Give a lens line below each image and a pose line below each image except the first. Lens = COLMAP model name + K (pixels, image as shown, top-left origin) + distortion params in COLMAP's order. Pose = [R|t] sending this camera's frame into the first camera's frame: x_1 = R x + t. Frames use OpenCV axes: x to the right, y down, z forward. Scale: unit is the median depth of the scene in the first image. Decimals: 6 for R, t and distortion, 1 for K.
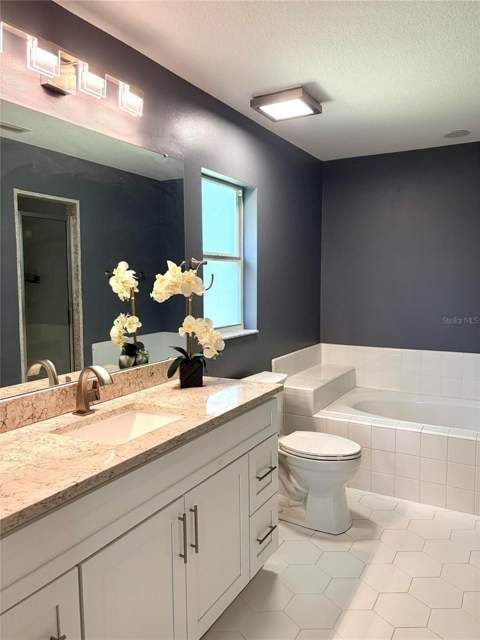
lens RADIAL K [[480.2, 0, 238.5], [0, 480.2, 319.4], [0, 0, 1]] dist [0.003398, -0.000575]
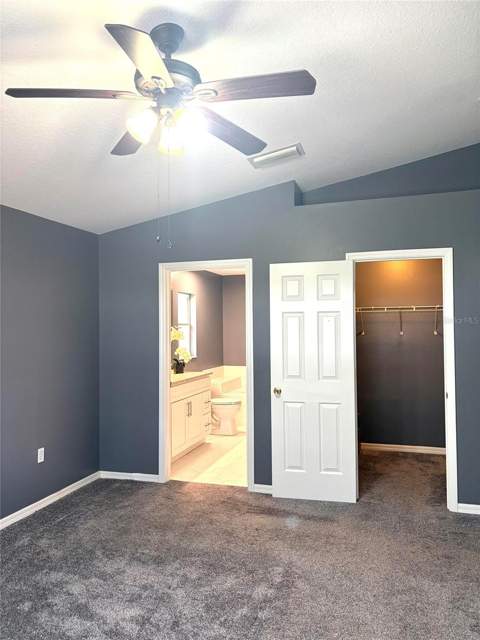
lens RADIAL K [[480.2, 0, 240.4], [0, 480.2, 321.1], [0, 0, 1]] dist [0.003398, -0.000575]
pose [[0.976243, -0.005512, 0.216609, -0.268554], [0.027331, 0.994824, -0.097864, 0.093538], [-0.214948, 0.101460, 0.971341, -1.356185]]
